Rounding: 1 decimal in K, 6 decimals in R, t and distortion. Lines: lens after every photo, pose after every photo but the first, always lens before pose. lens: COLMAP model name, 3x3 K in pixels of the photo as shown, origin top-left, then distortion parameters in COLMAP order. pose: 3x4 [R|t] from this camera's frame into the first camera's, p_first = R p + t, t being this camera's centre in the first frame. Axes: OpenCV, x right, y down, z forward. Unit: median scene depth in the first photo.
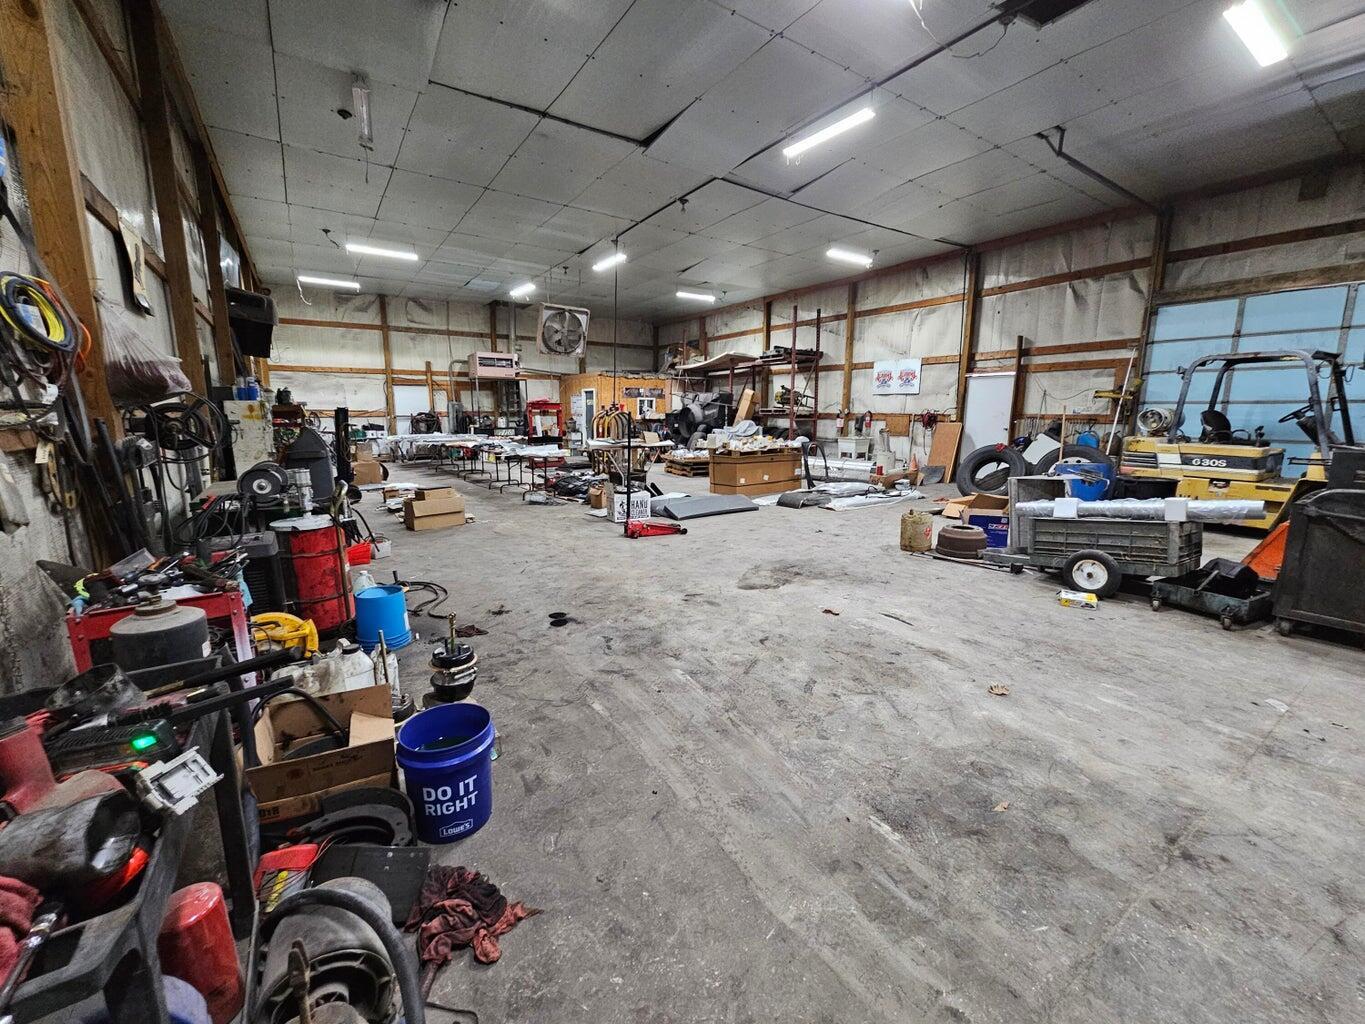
lens RADIAL K [[559.0, 0, 683.0], [0, 559.0, 513.3], [0, 0, 1]] dist [-0.004221, 0.001136]
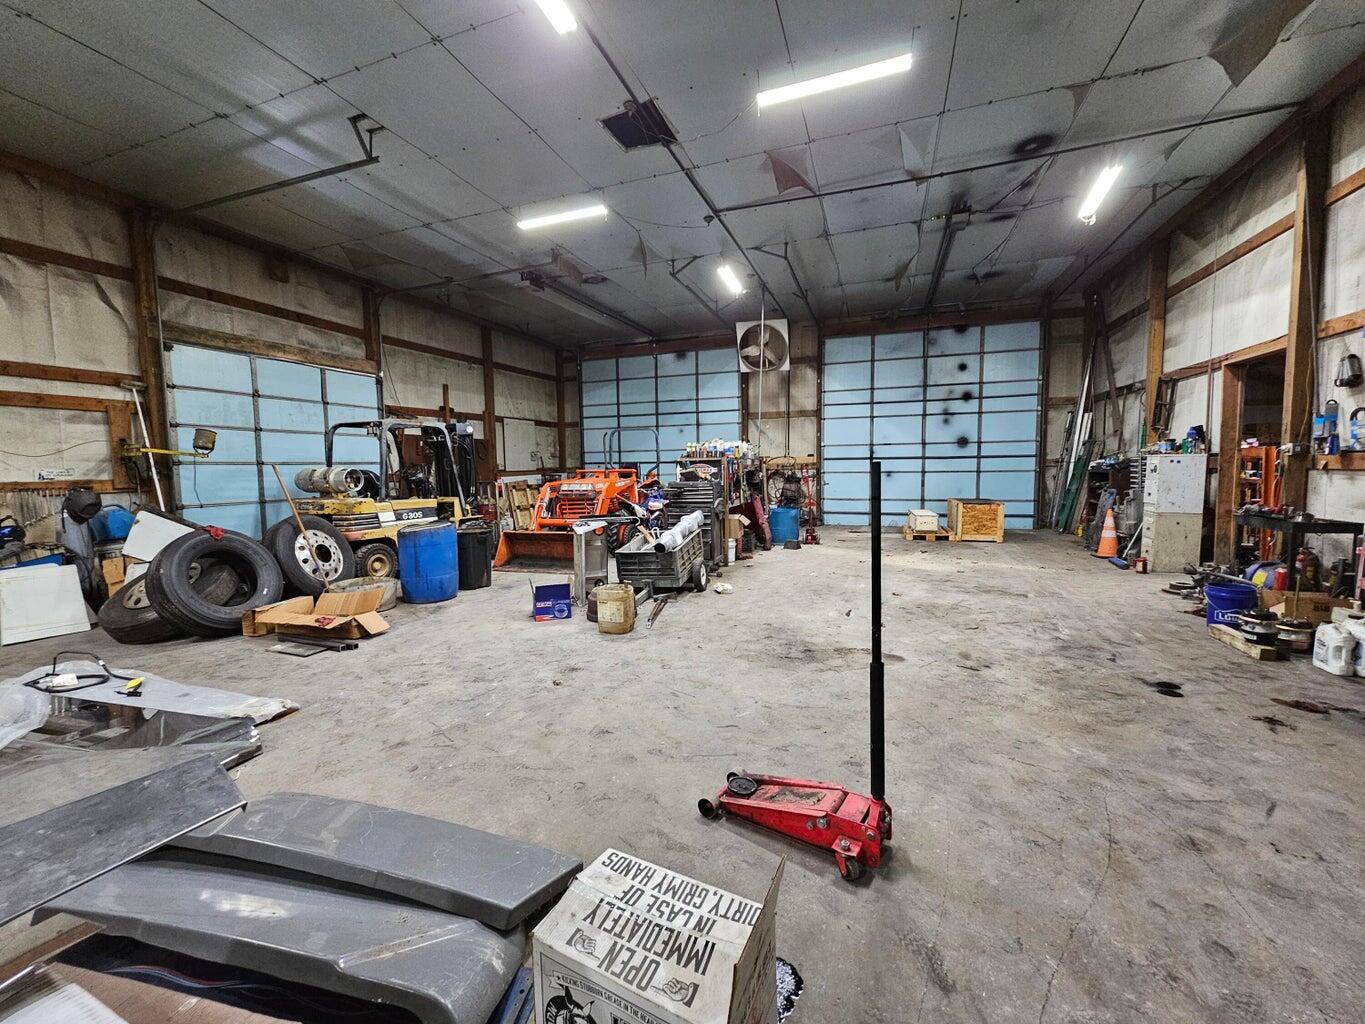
lens RADIAL K [[559.0, 0, 684.6], [0, 559.0, 507.7], [0, 0, 1]] dist [-0.004221, 0.001136]
pose [[-0.596220, -0.049577, 0.801289, -0.387850], [0.160567, 0.970561, 0.179525, -0.313567], [-0.786600, 0.235697, -0.570707, 1.724740]]
